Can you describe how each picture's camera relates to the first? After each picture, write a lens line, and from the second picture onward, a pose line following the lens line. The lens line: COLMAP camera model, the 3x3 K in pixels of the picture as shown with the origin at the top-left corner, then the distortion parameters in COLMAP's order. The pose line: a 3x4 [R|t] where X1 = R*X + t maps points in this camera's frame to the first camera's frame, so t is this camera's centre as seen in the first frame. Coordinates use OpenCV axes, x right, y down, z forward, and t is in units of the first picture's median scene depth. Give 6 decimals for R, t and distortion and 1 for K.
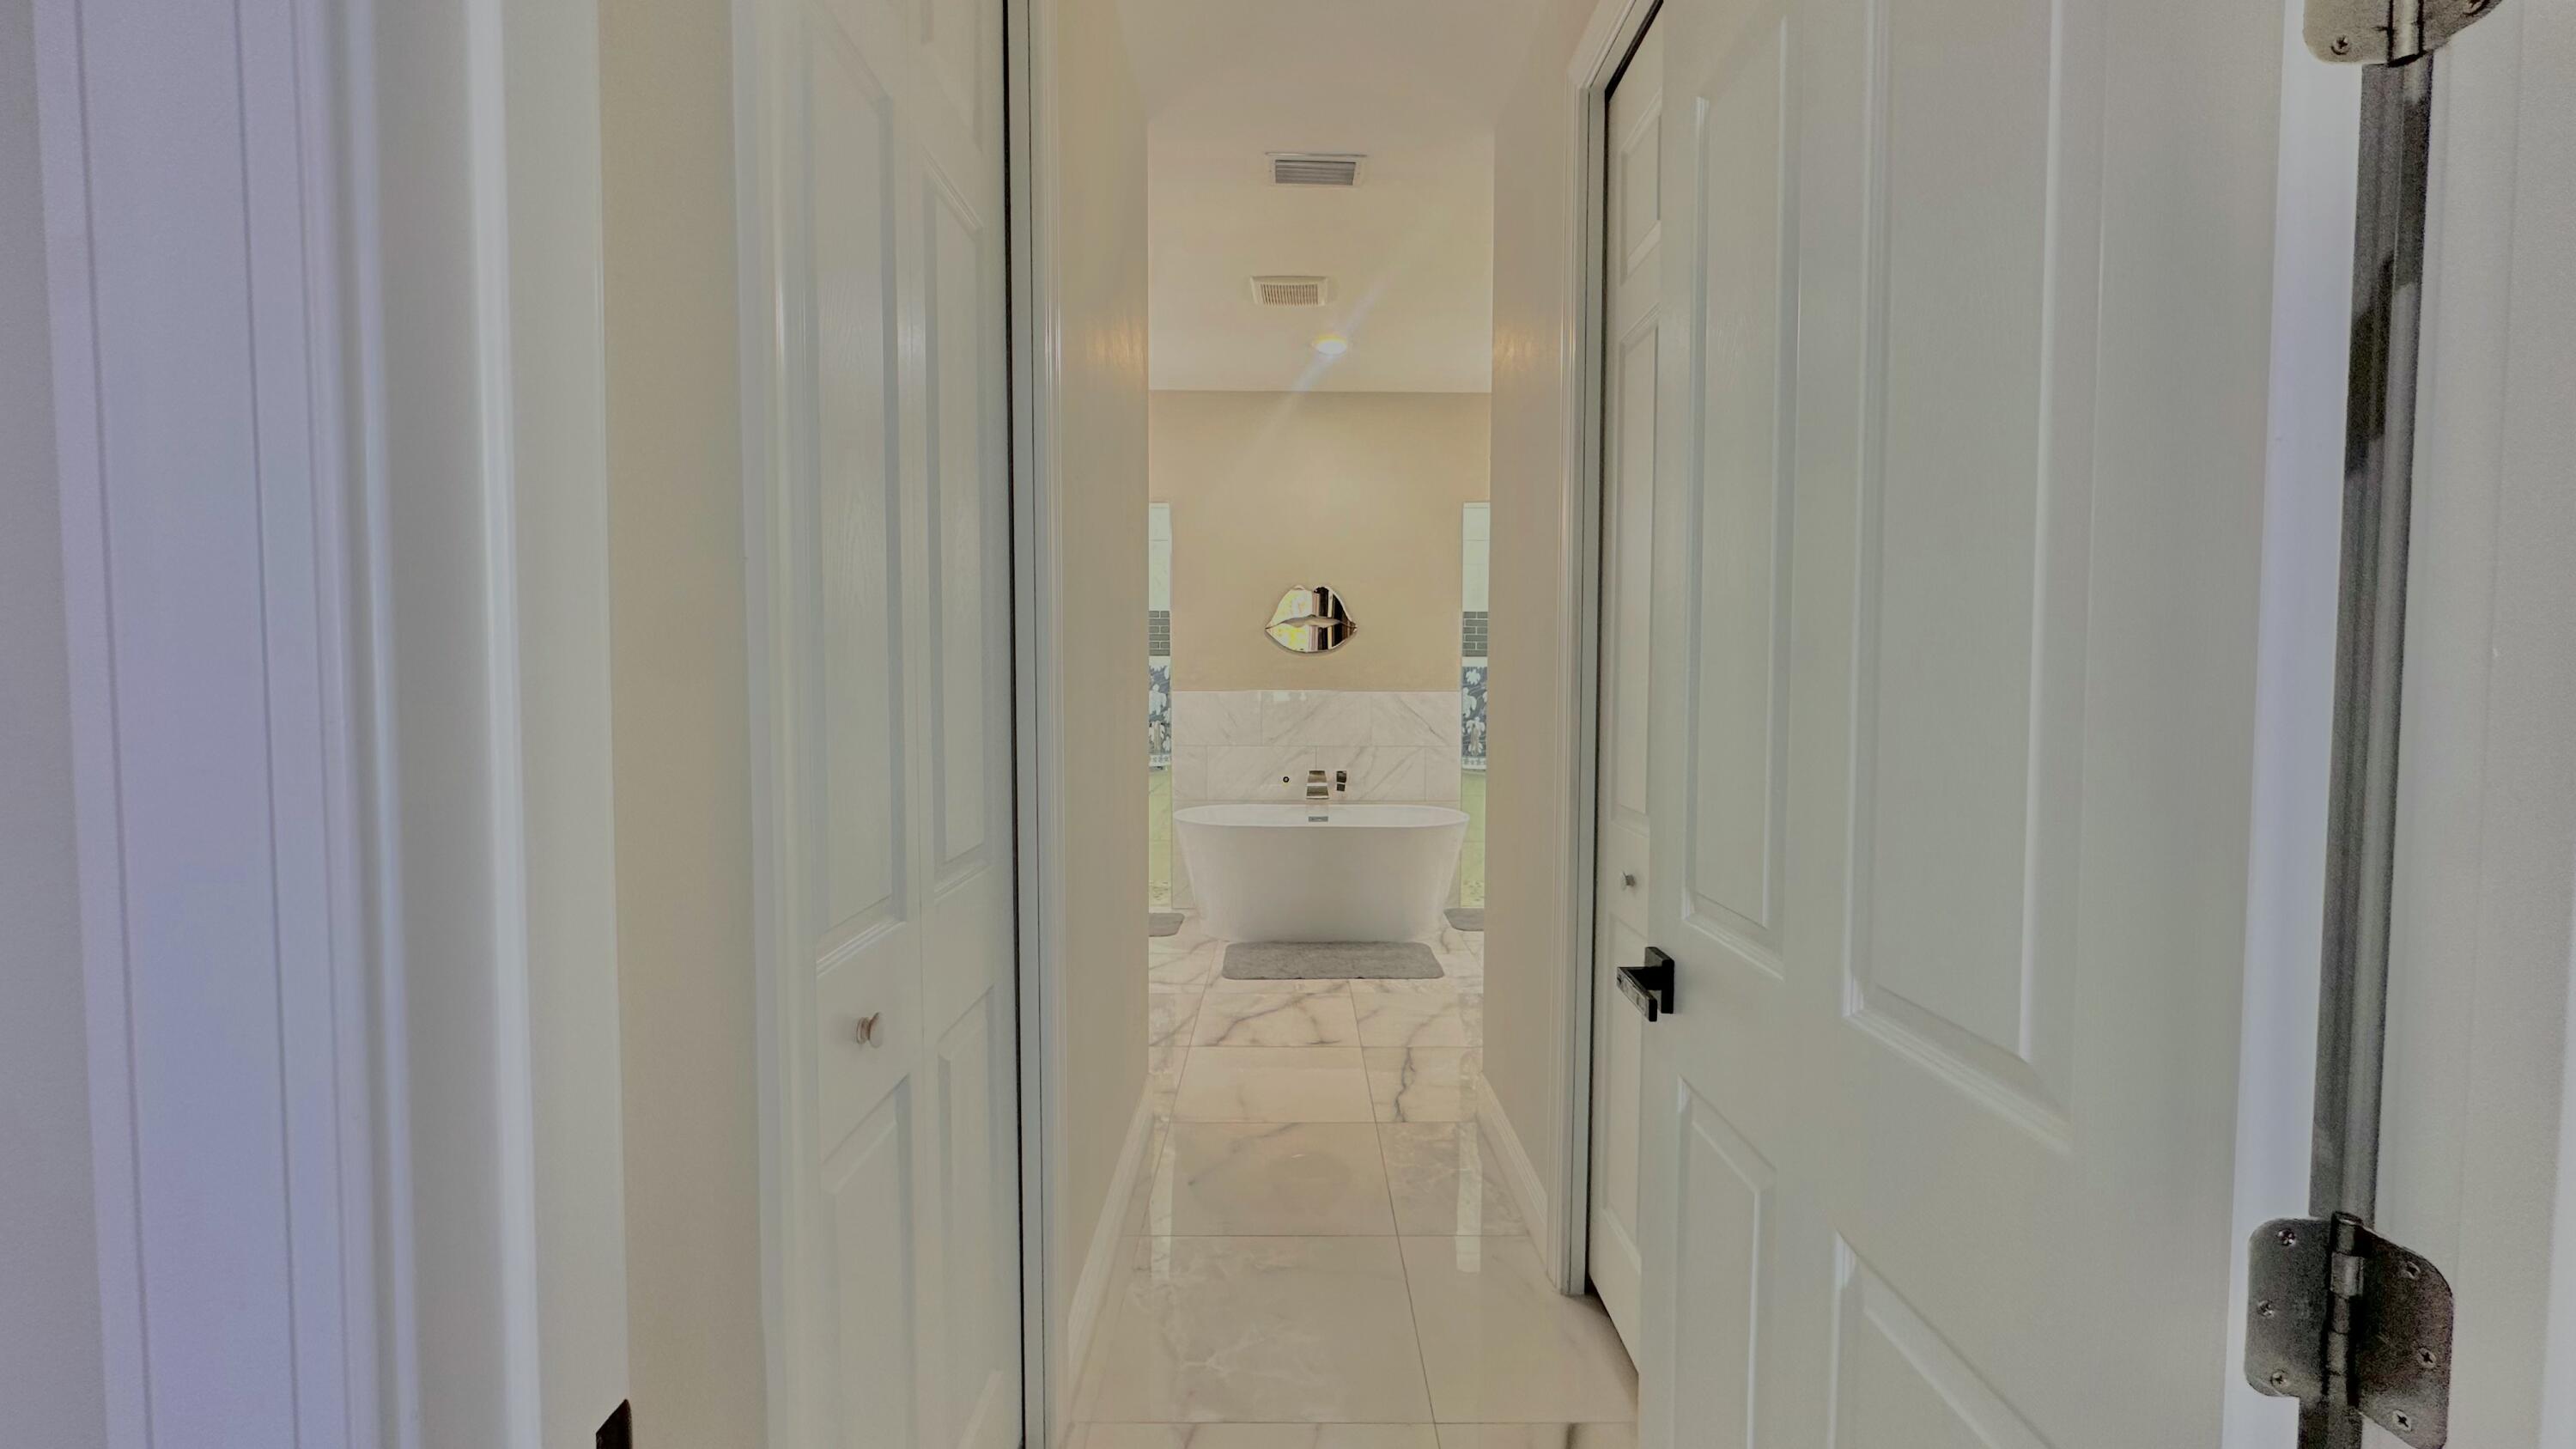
lens RADIAL K [[1031.5, 0, 1290.8], [0, 1031.5, 724.6], [0, 0, 1]] dist [-0.004976, 0.000189]
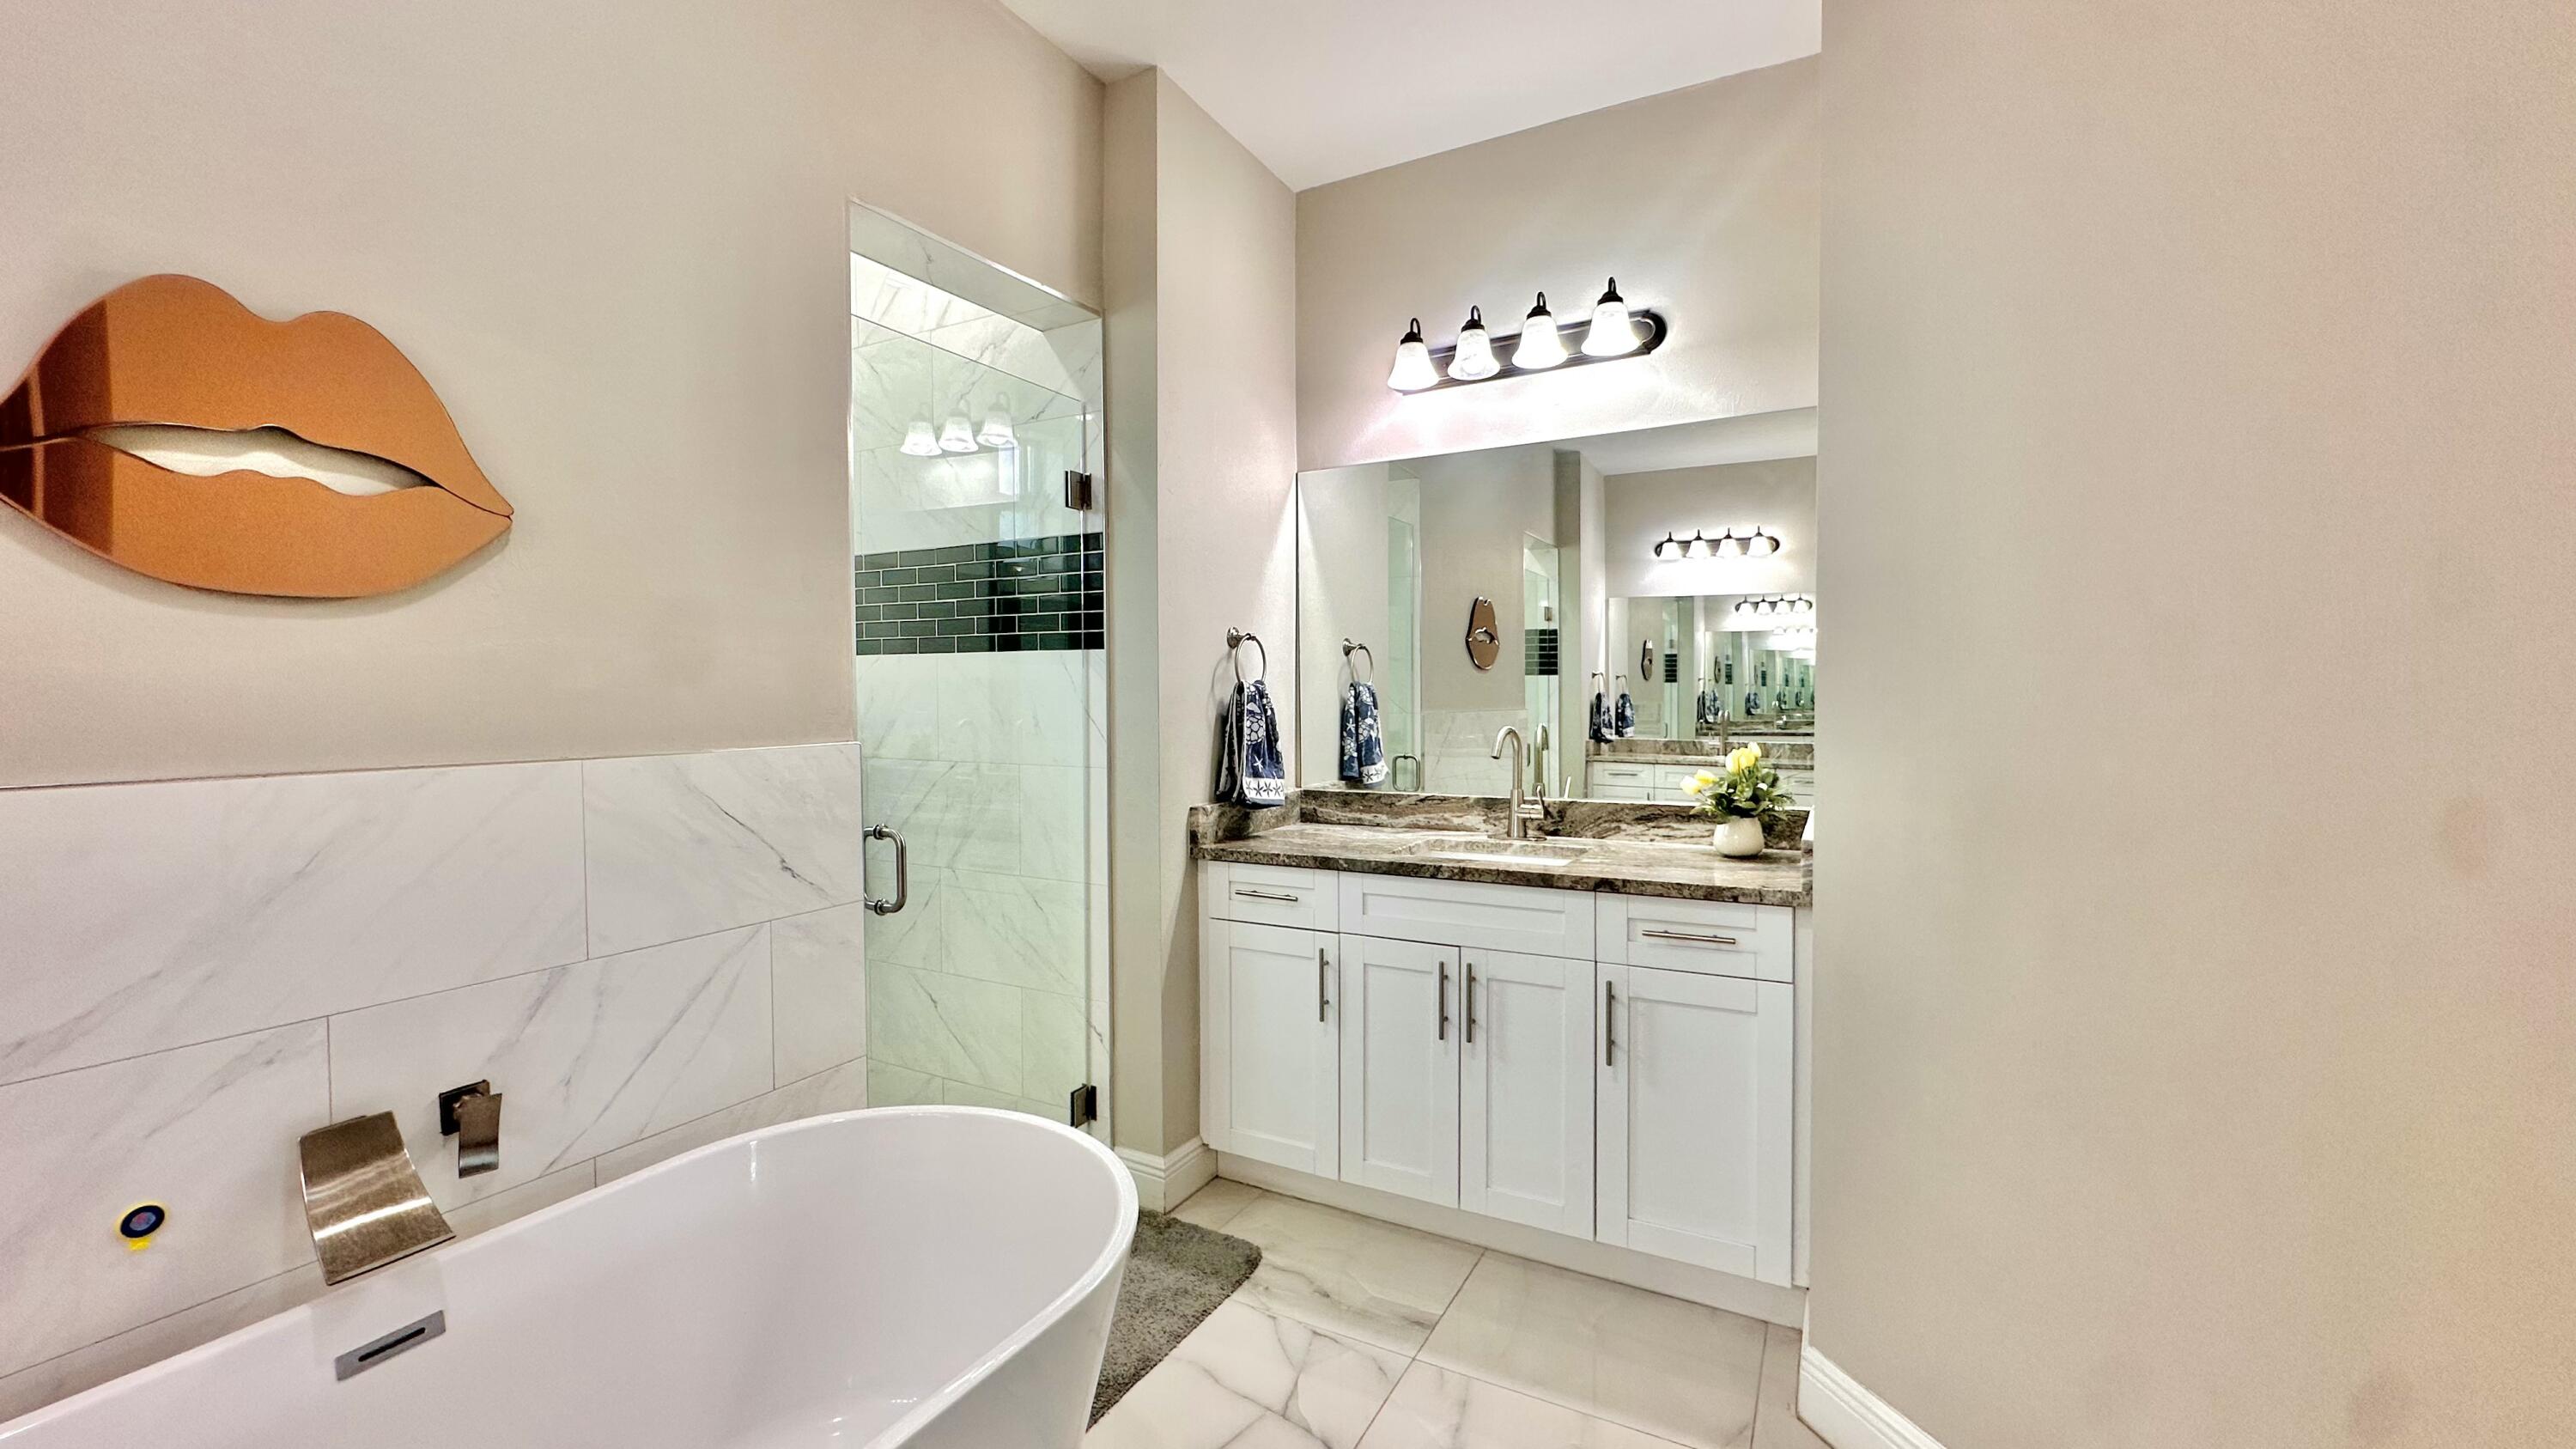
lens RADIAL K [[1031.5, 0, 1290.8], [0, 1031.5, 724.6], [0, 0, 1]] dist [-0.004976, 0.000189]
pose [[0.480610, -0.031685, 0.876362, -0.069605], [0.043536, 0.998977, 0.012242, -0.036916], [-0.875853, 0.032269, 0.481498, 0.707902]]
